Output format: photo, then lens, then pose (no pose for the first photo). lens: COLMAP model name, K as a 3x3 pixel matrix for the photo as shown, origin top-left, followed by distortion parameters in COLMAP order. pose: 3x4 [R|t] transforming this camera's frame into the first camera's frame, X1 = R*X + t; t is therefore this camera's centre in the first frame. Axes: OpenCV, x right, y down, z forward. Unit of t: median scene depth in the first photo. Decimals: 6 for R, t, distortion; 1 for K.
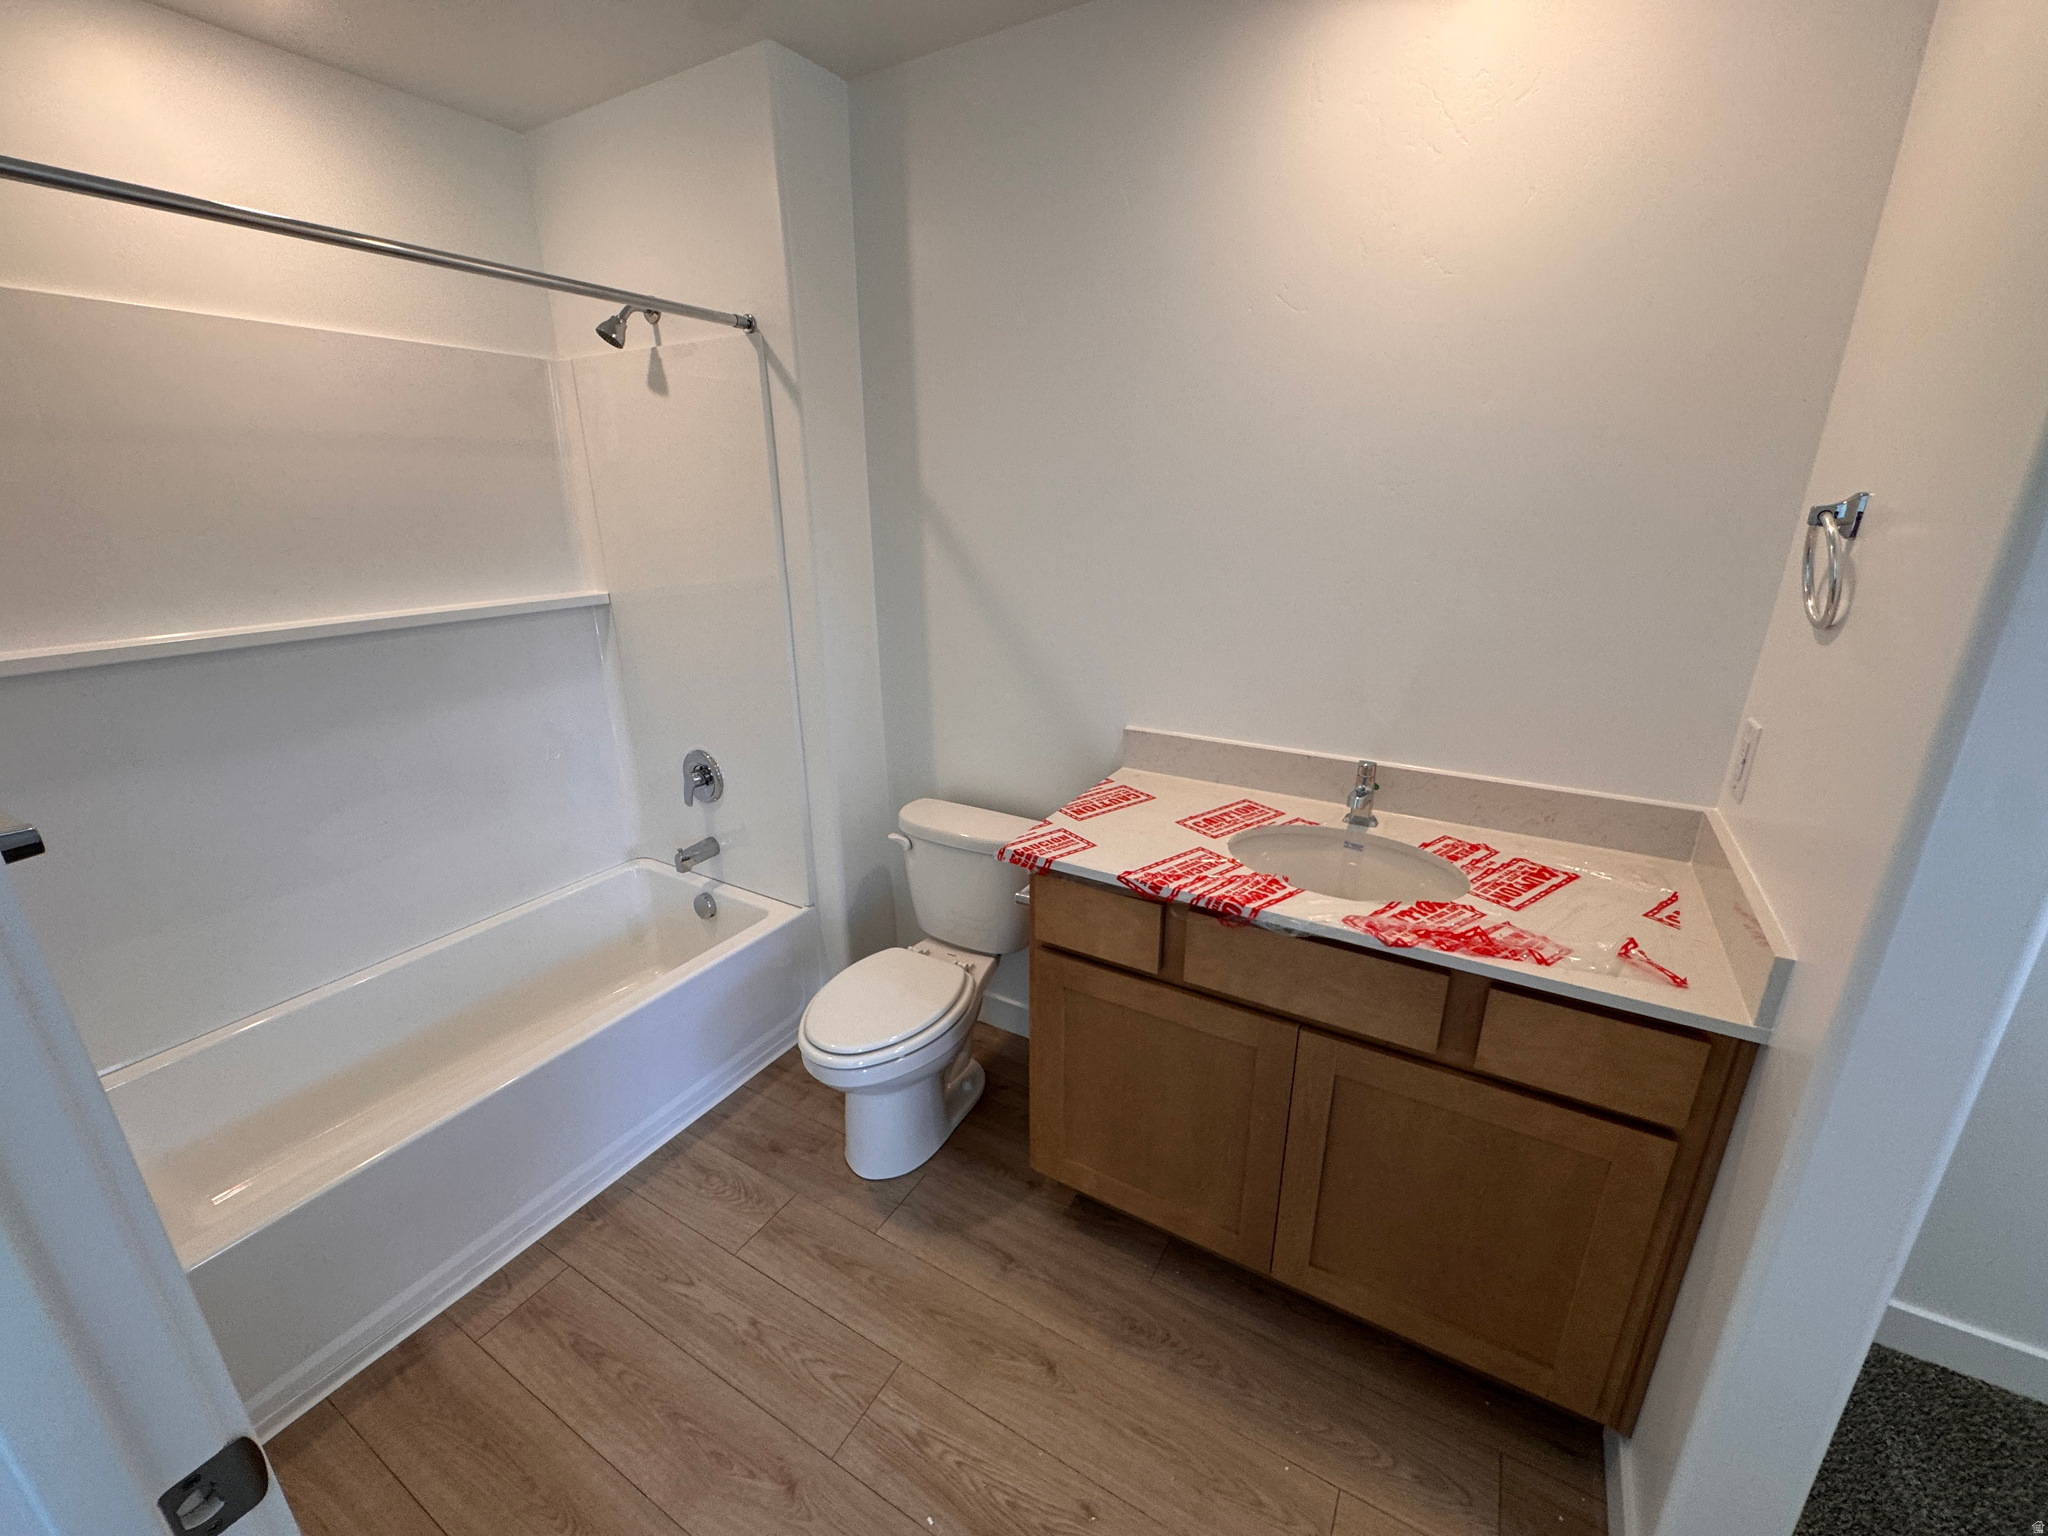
lens RADIAL K [[816.1, 0, 1029.2], [0, 816.1, 760.9], [0, 0, 1]] dist [0.001142, -0.000137]
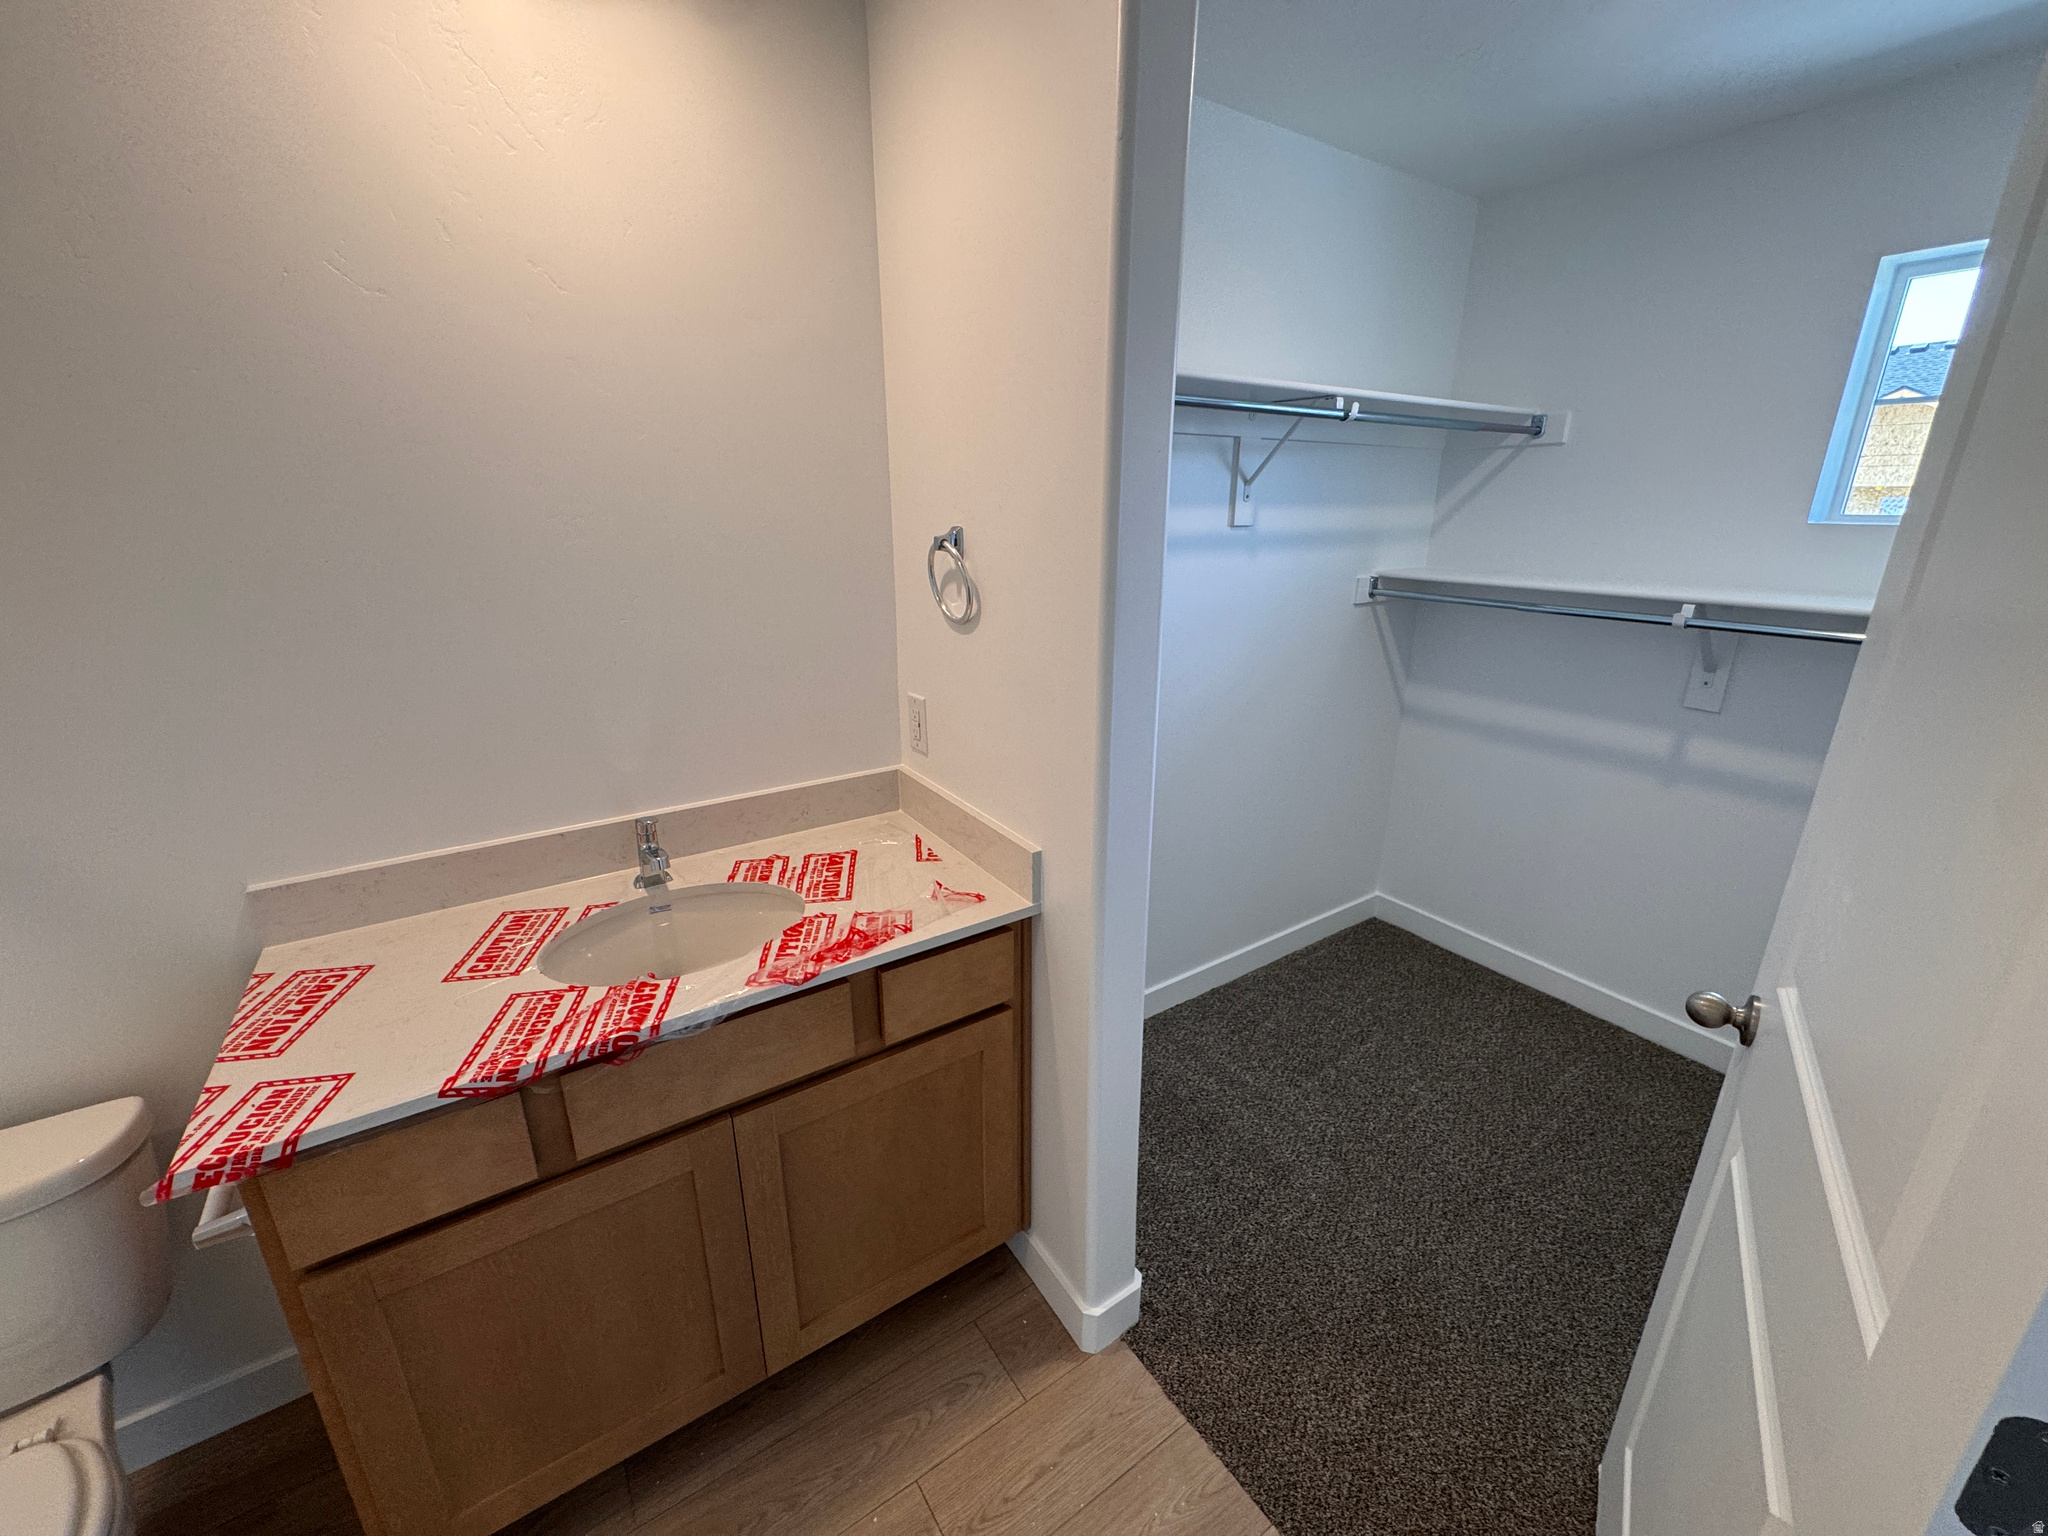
lens RADIAL K [[816.1, 0, 1029.2], [0, 816.1, 760.9], [0, 0, 1]] dist [0.001142, -0.000137]
pose [[0.445566, -0.267307, 0.854411, -0.183441], [0.274852, 0.949137, 0.153610, -0.093507], [-0.852014, 0.166393, 0.496372, 0.187782]]
